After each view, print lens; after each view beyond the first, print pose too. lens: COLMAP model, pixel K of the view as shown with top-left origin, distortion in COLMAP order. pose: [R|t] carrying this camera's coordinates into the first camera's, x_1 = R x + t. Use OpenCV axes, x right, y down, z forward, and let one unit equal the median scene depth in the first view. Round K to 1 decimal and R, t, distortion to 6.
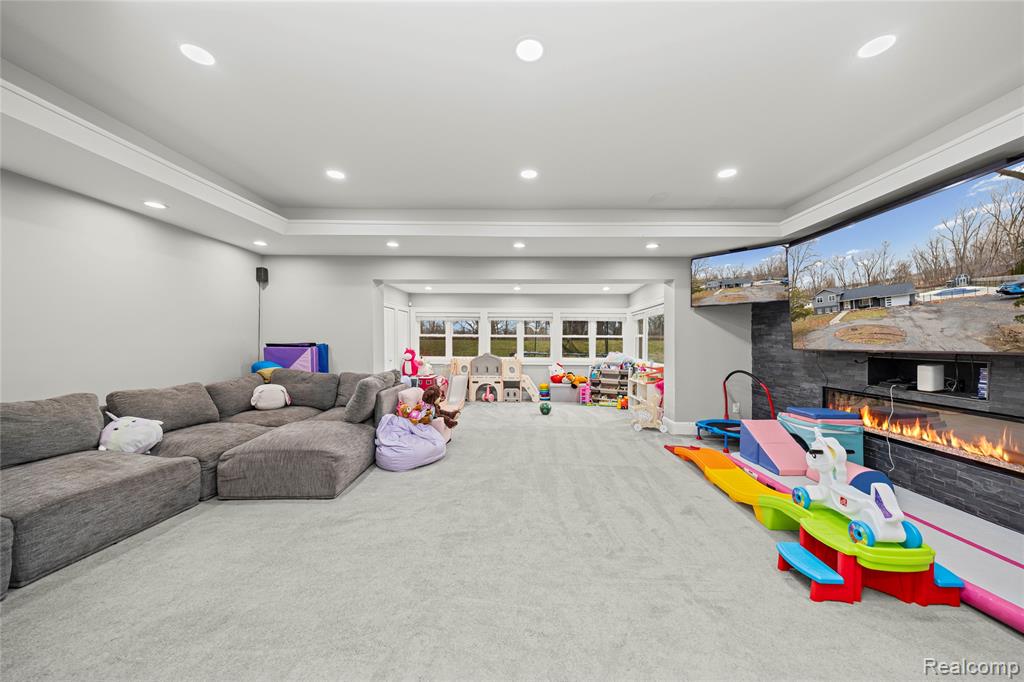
lens RADIAL K [[358.1, 0, 517.5], [0, 358.1, 349.7], [0, 0, 1]] dist [-0.013172, -0.000631]
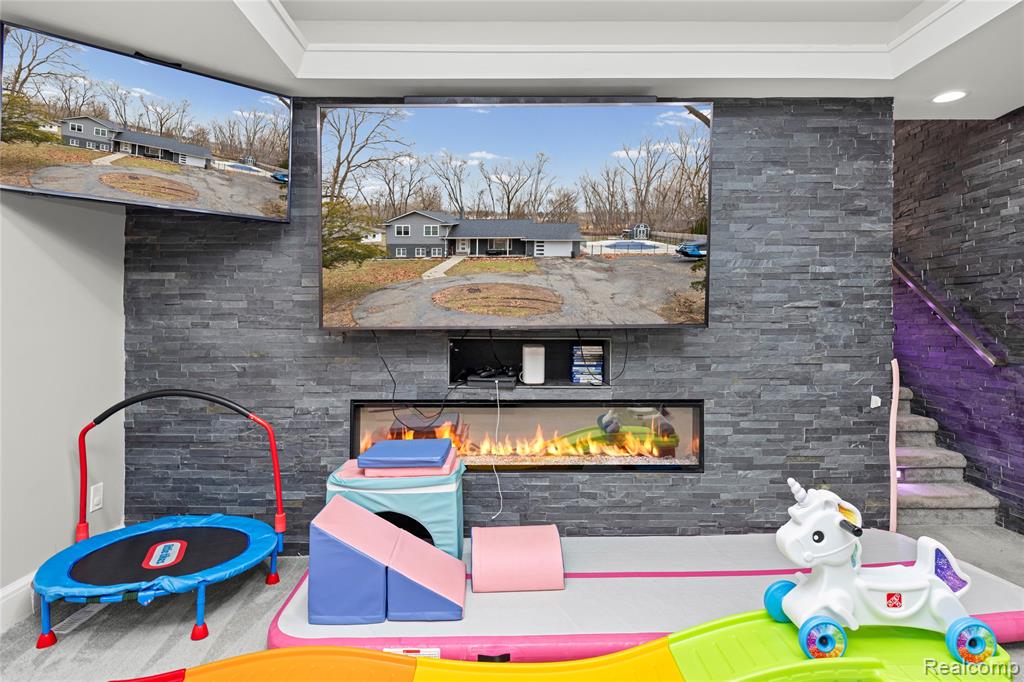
lens RADIAL K [[558.8, 0, 508.7], [0, 558.8, 309.3], [0, 0, 1]] dist [0.004309, -0.002701]
pose [[-0.038746, 0.025836, 0.998915, 0.055959], [0.021865, 0.999448, -0.025002, -0.003713], [-0.999010, 0.020872, -0.039289, 1.123475]]
